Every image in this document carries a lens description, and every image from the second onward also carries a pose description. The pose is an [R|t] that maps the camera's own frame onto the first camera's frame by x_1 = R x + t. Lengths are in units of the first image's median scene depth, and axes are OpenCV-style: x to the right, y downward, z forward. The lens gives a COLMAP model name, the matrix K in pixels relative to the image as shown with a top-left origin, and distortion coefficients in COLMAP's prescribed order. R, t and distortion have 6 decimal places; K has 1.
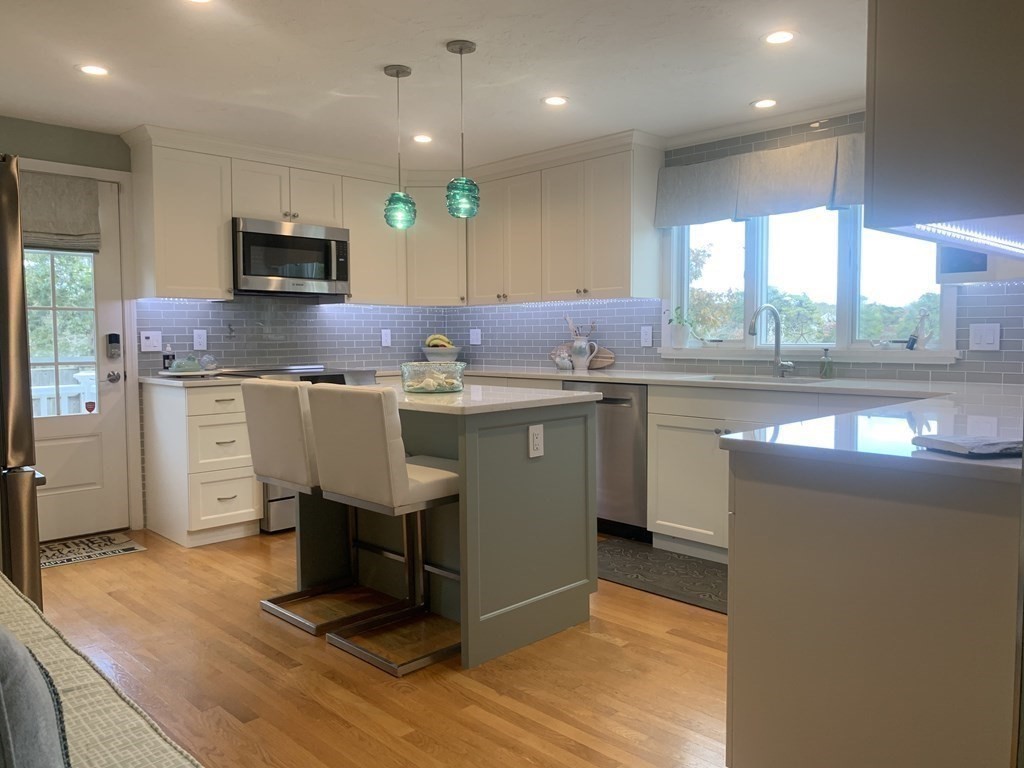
lens RADIAL K [[769.8, 0, 512.0], [0, 769.8, 384.0], [0, 0, 1]] dist [0.141534, -0.306176]
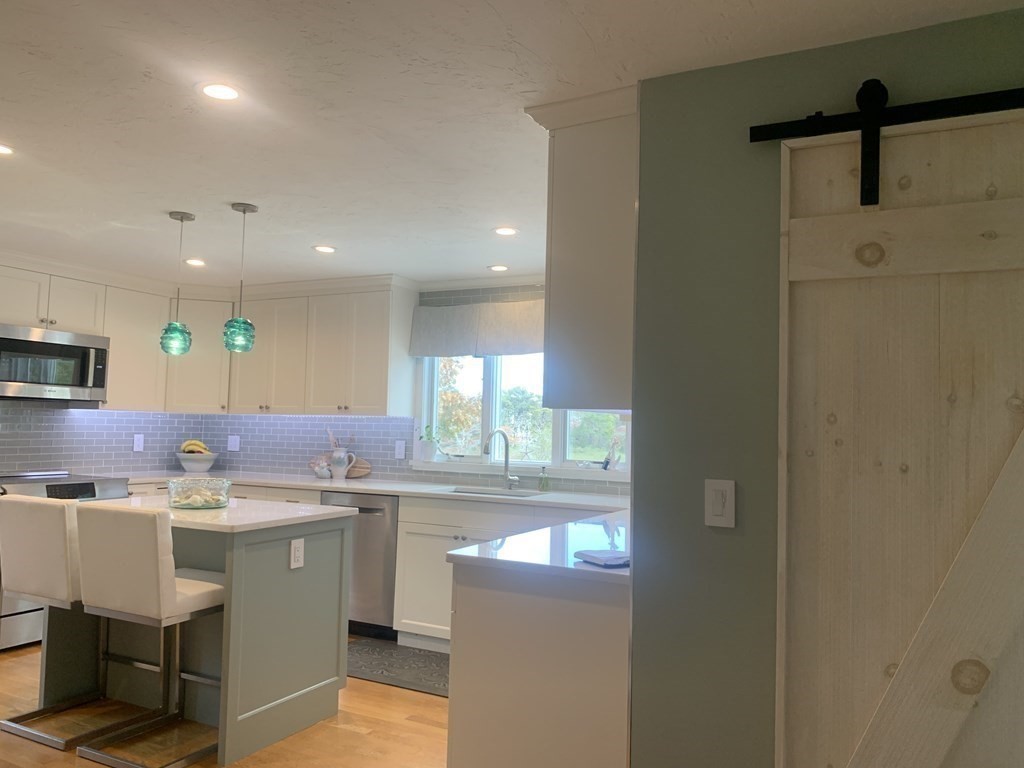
lens RADIAL K [[778.4, 0, 517.6], [0, 778.4, 382.7], [0, 0, 1]] dist [0.010432, -0.006870]
pose [[0.950307, 0.049142, 0.307412, -0.020320], [-0.011466, 0.992318, -0.123183, -0.030441], [-0.311104, 0.113536, 0.943570, -0.170184]]
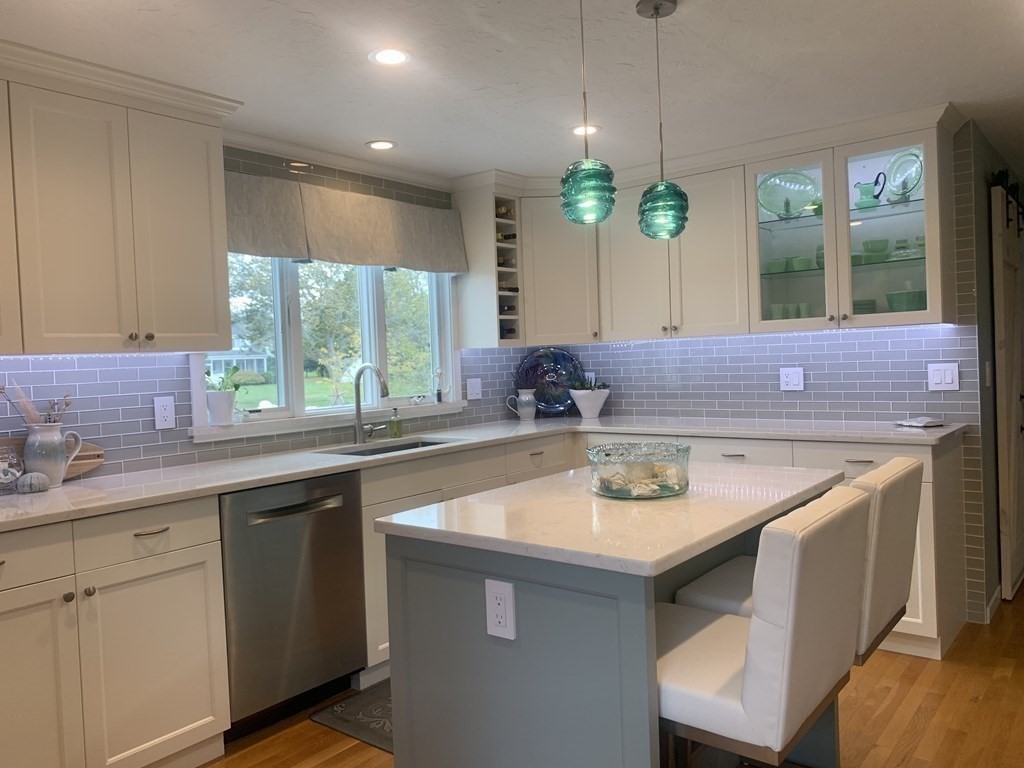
lens RADIAL K [[769.8, 0, 512.0], [0, 769.8, 384.0], [0, 0, 1]] dist [0.141534, -0.306176]
pose [[-0.104173, -0.022500, 0.994305, -0.686766], [0.103152, 0.994108, 0.033303, -0.108722], [-0.989195, 0.106034, -0.101238, 1.112883]]
